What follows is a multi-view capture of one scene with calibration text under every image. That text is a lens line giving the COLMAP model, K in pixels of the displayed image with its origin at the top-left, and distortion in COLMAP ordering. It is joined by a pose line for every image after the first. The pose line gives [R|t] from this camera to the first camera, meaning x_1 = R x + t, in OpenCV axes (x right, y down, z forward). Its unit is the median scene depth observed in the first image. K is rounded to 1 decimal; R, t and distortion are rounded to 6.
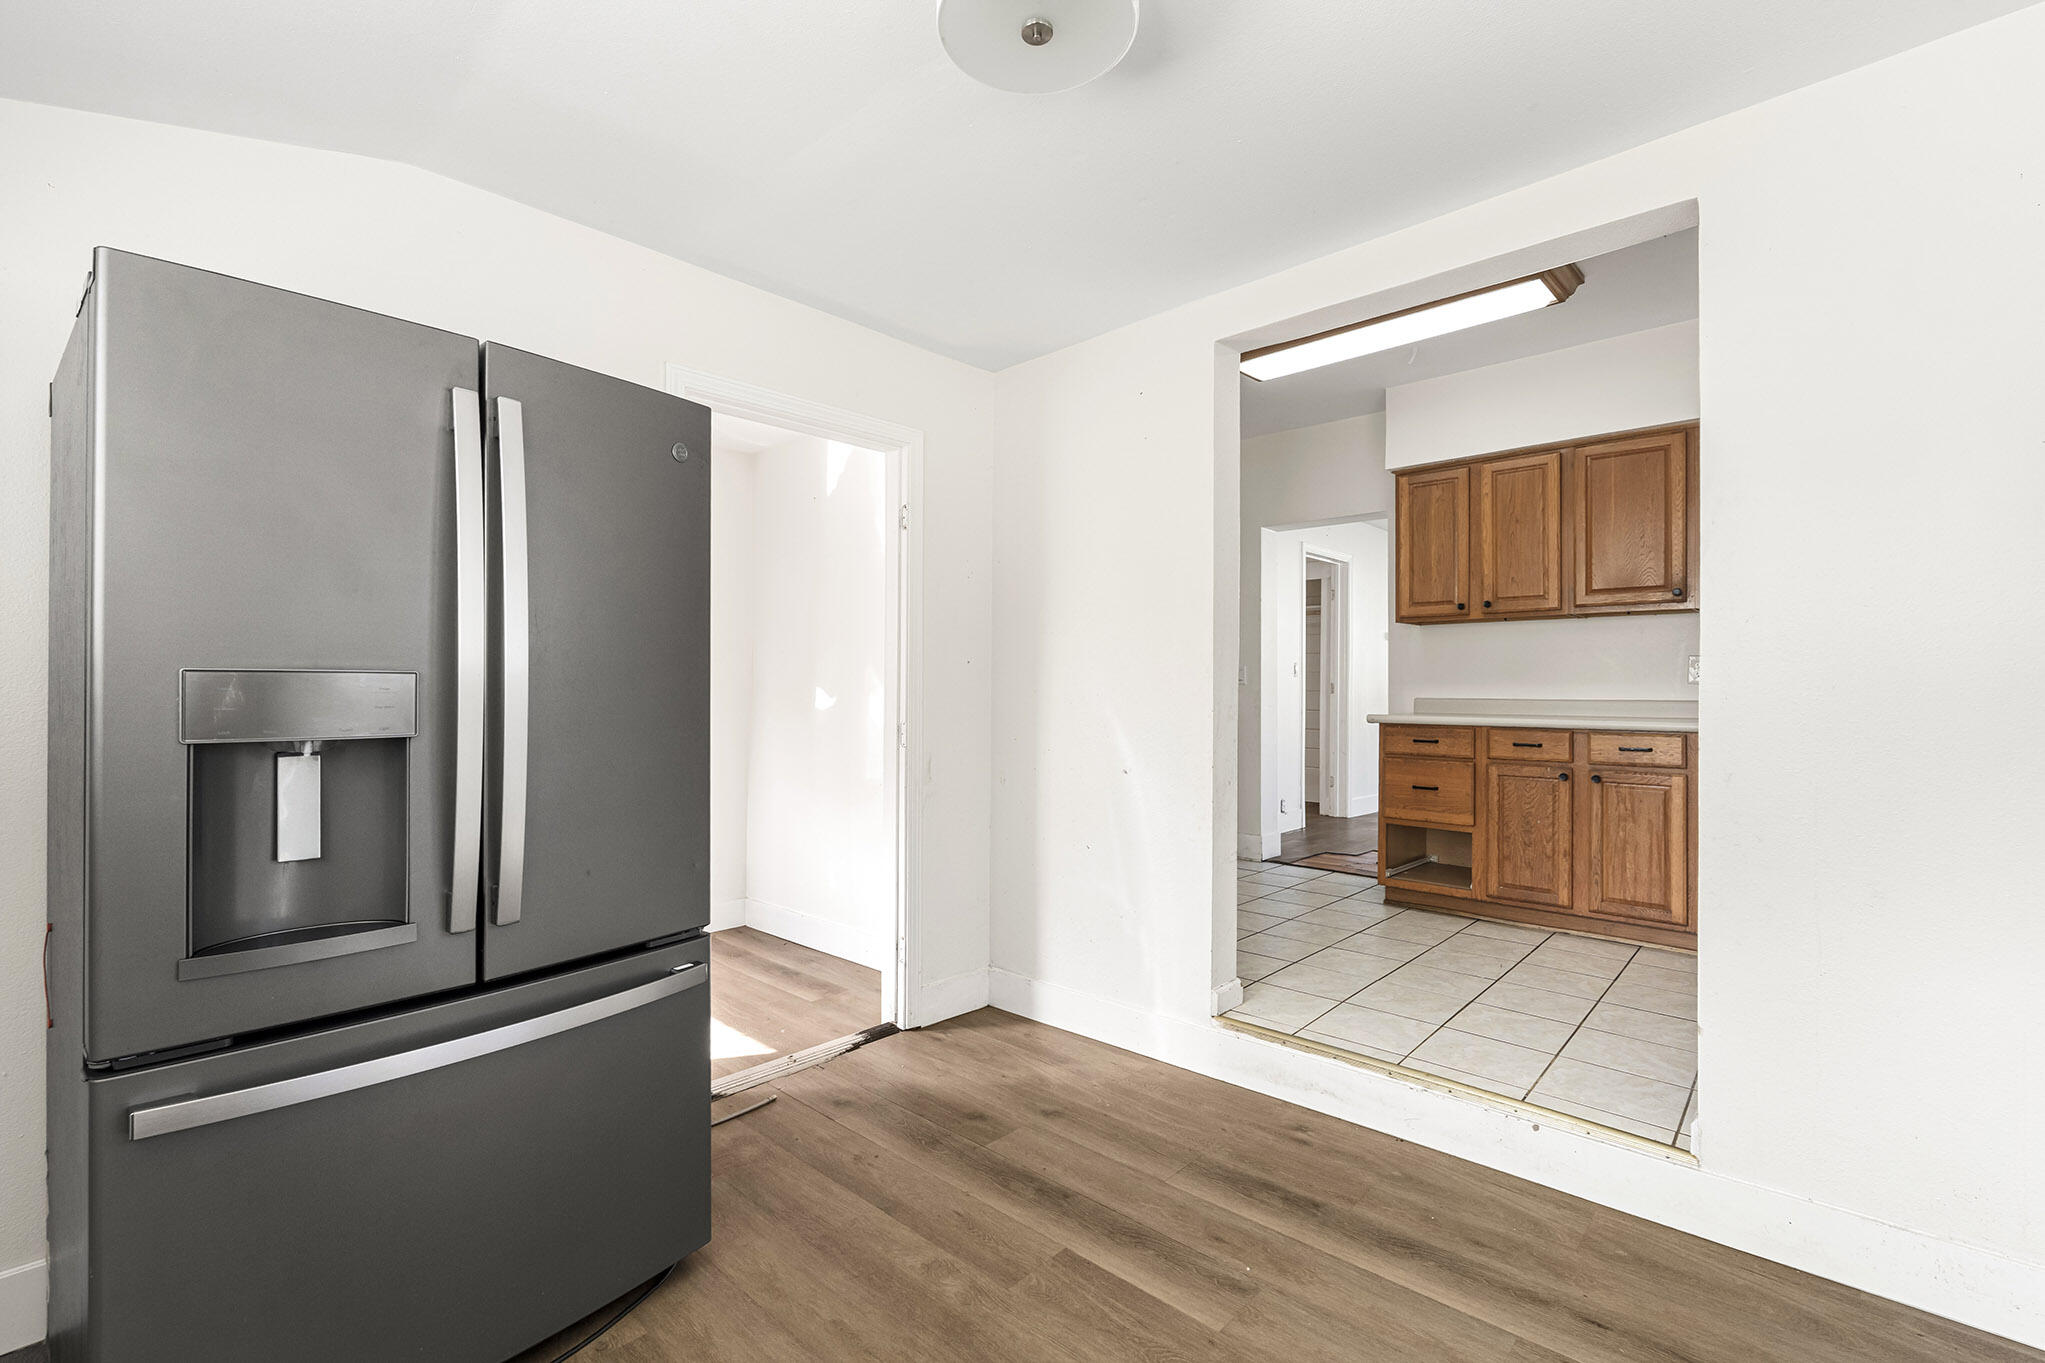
lens RADIAL K [[899.4, 0, 1020.6], [0, 899.4, 684.2], [0, 0, 1]] dist [-0.007081, -0.000472]
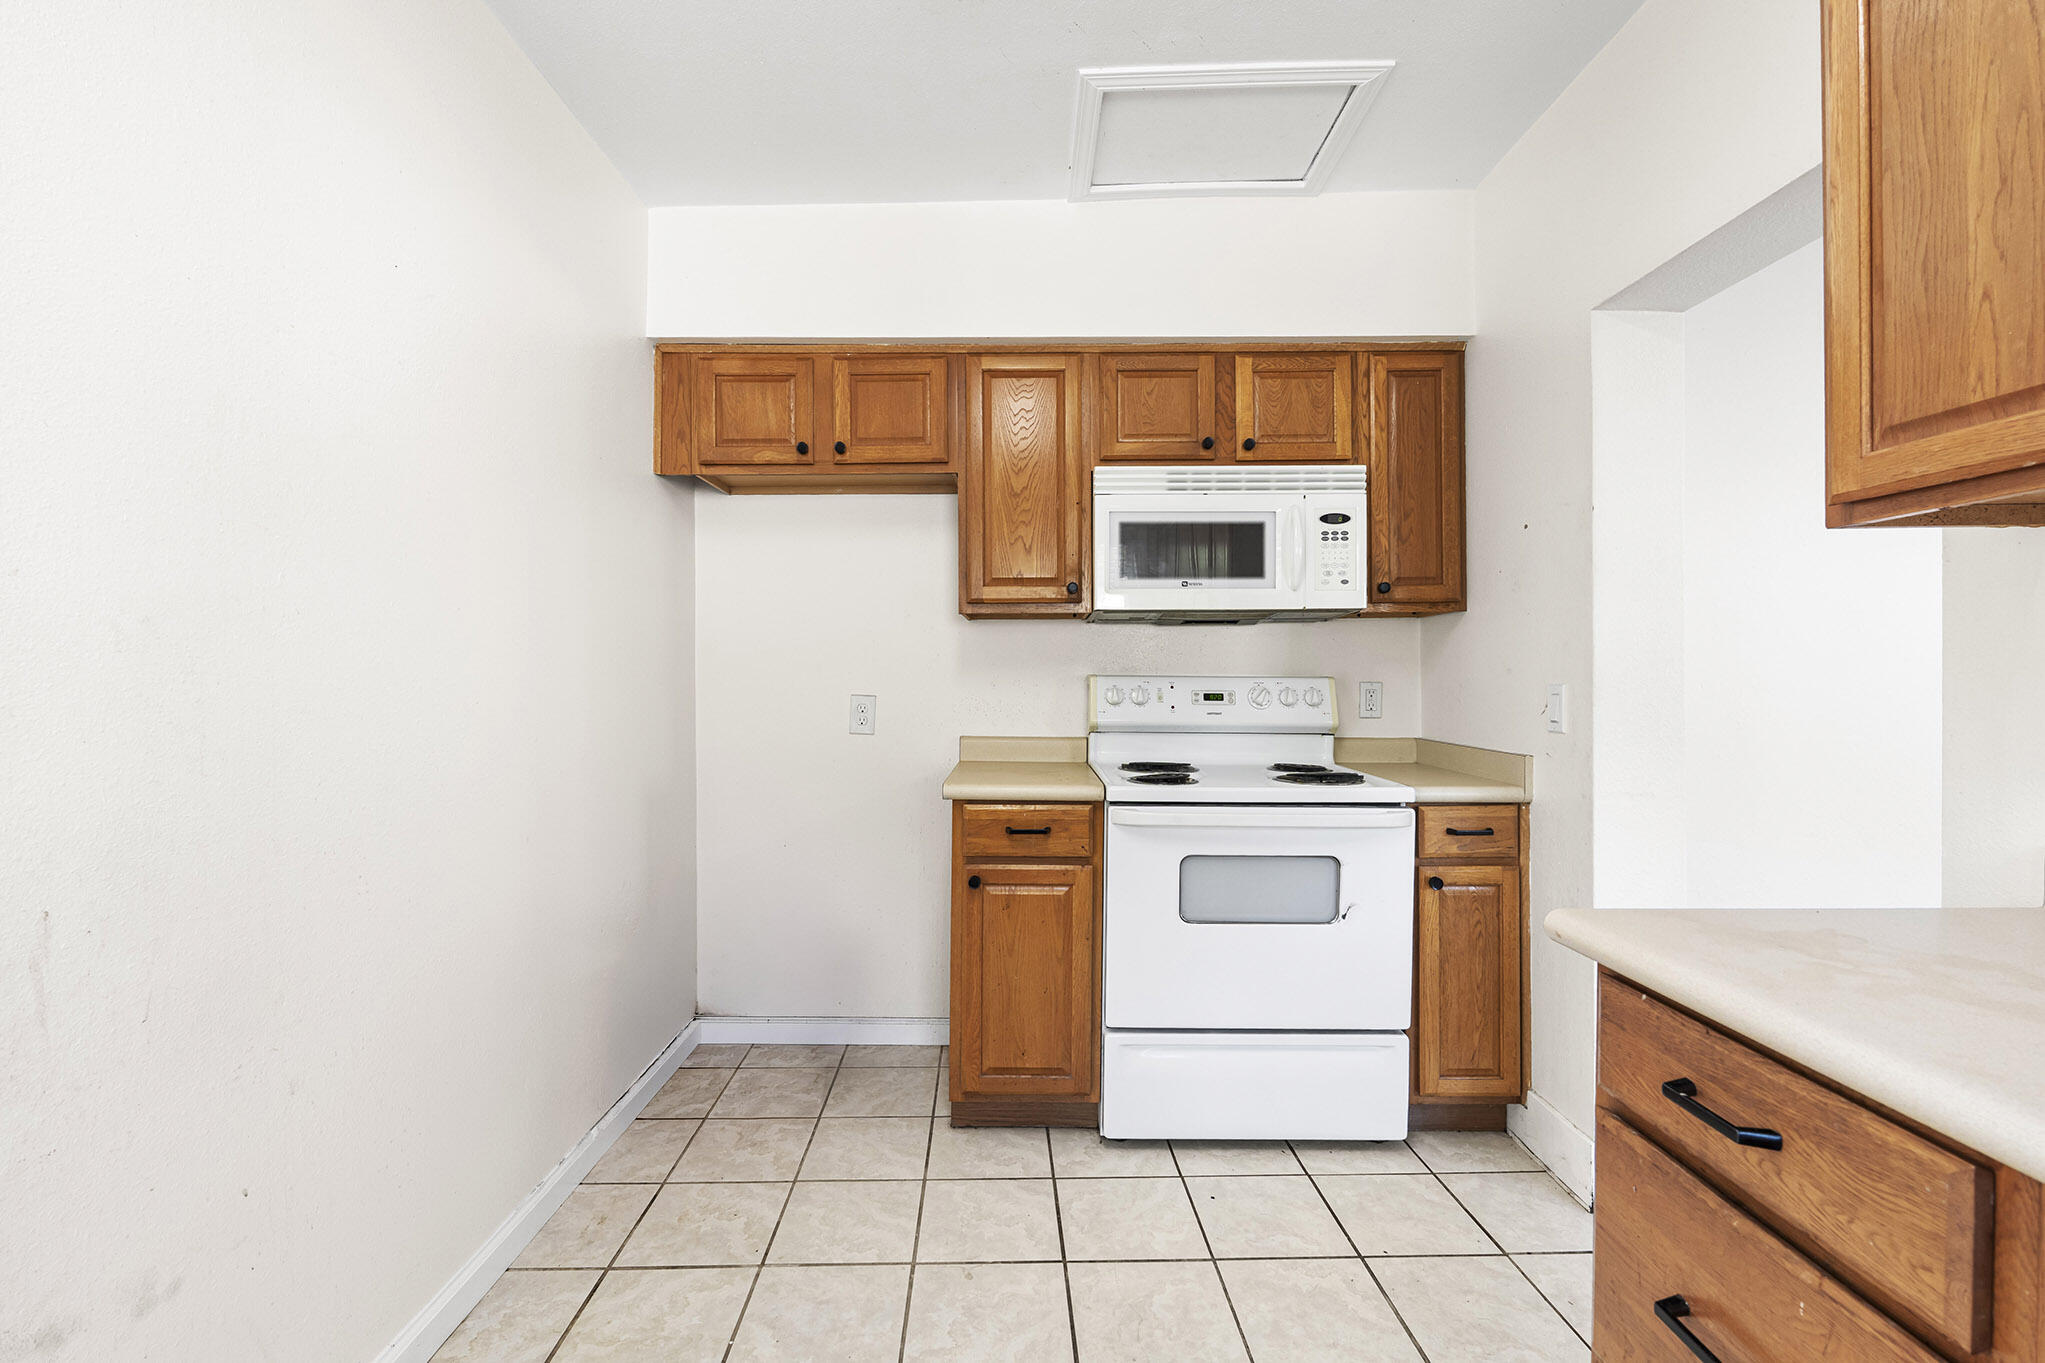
lens RADIAL K [[899.4, 0, 1020.6], [0, 899.4, 684.2], [0, 0, 1]] dist [-0.007081, -0.000472]
pose [[0.693286, 0.000418, -0.720662, 0.510182], [0.008235, 0.999930, 0.008503, -0.035844], [0.720615, -0.011830, 0.693234, 0.790499]]
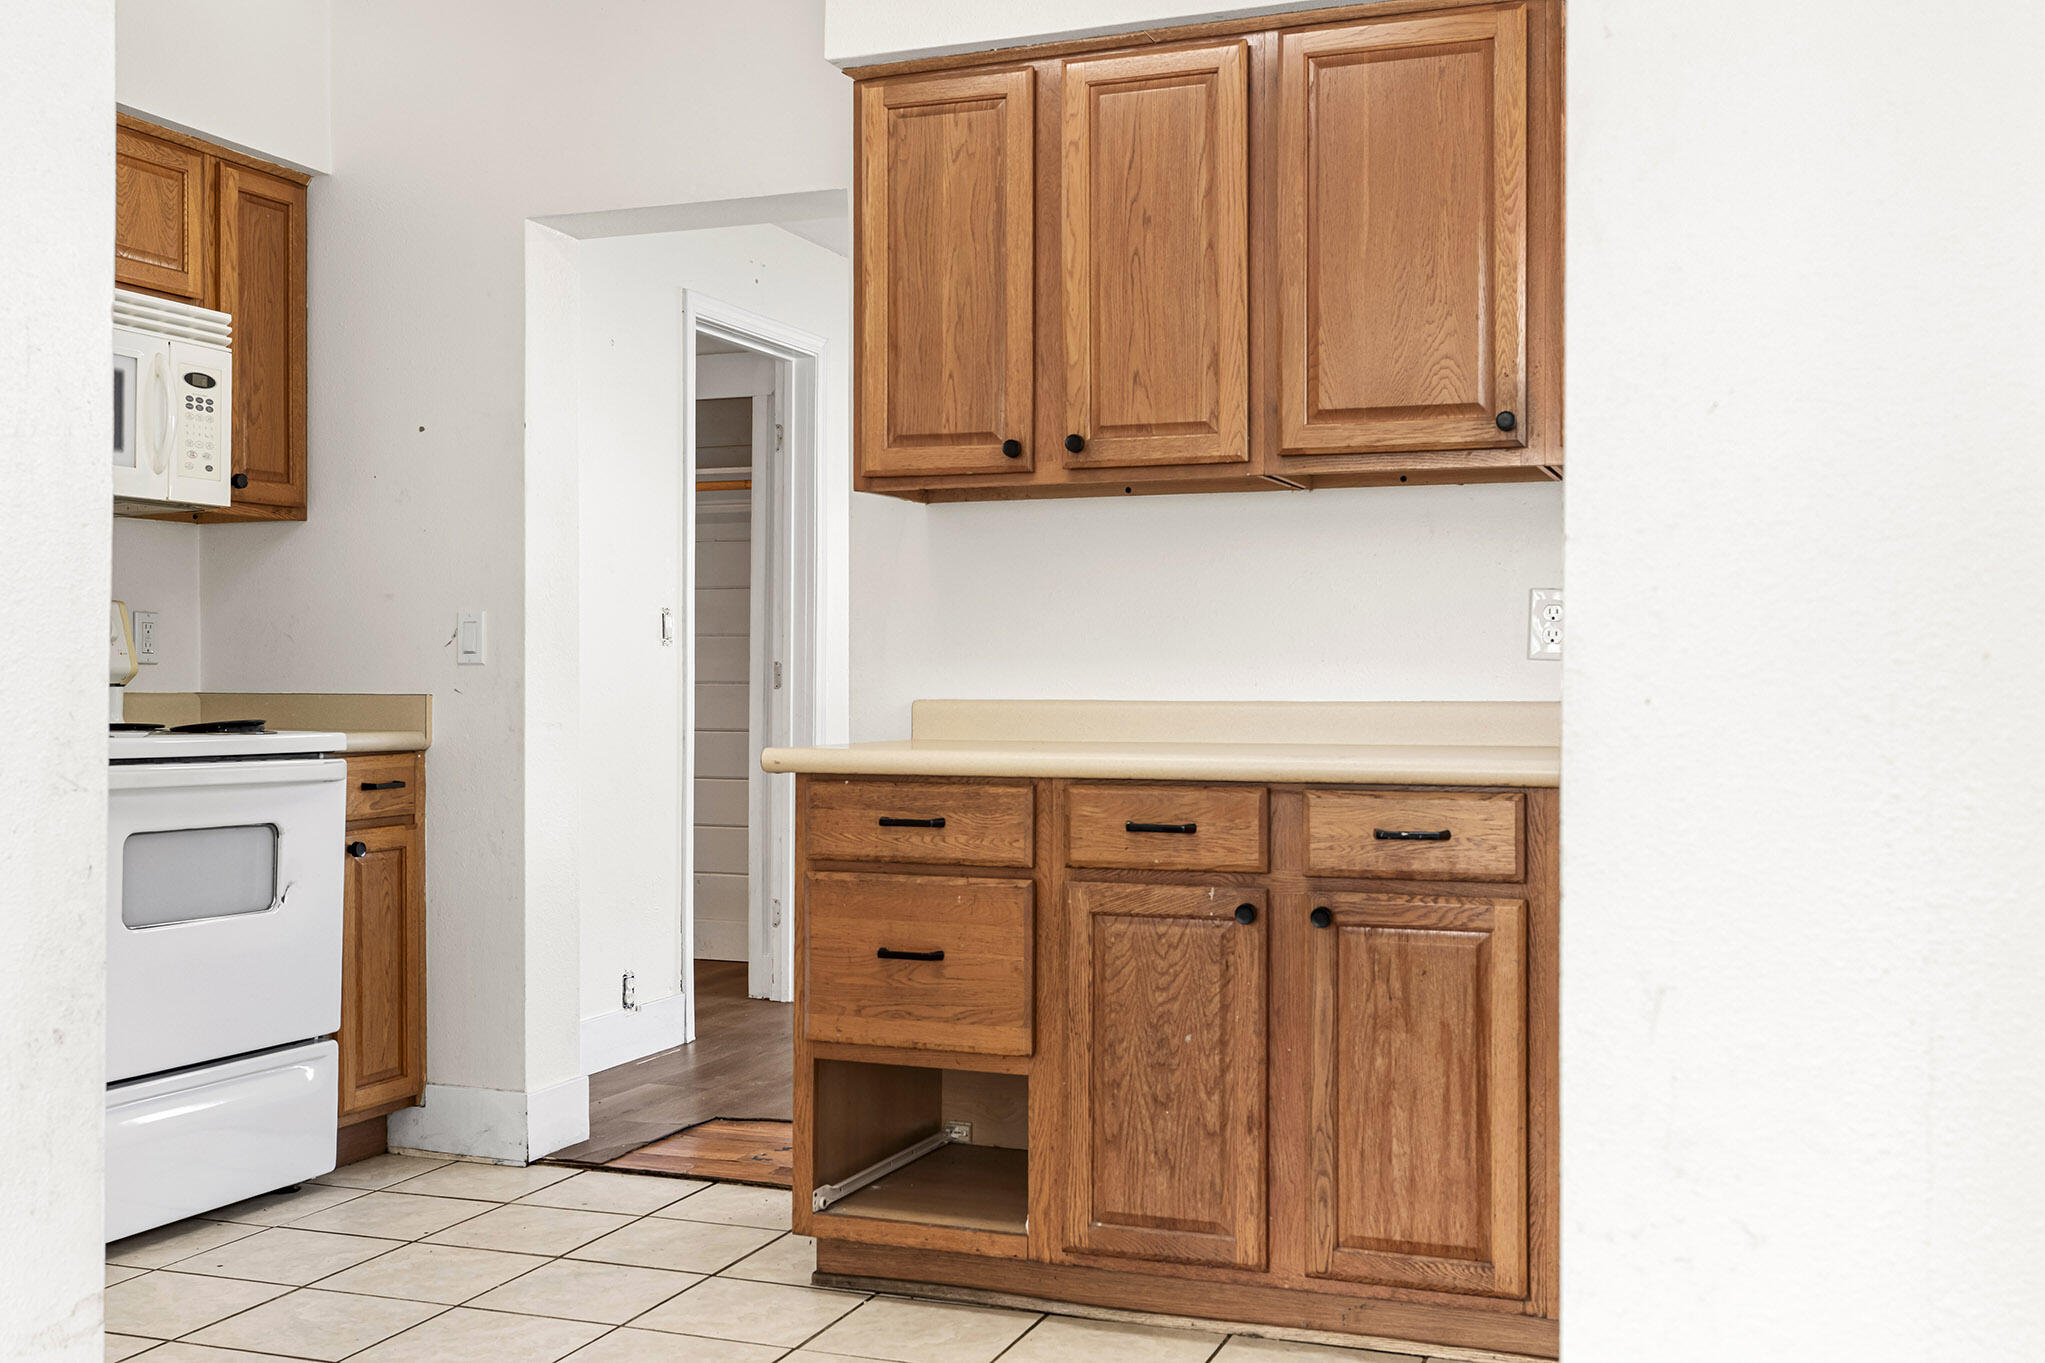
lens RADIAL K [[2042.5, 0, 1024.5], [0, 2042.5, 681.3], [0, 0, 1]] dist [0.005031, -0.001204]
pose [[0.922075, -0.002464, 0.387004, 0.189854], [0.000258, 0.999983, 0.005753, 0.003680], [-0.387012, -0.005205, 0.922060, 0.253981]]
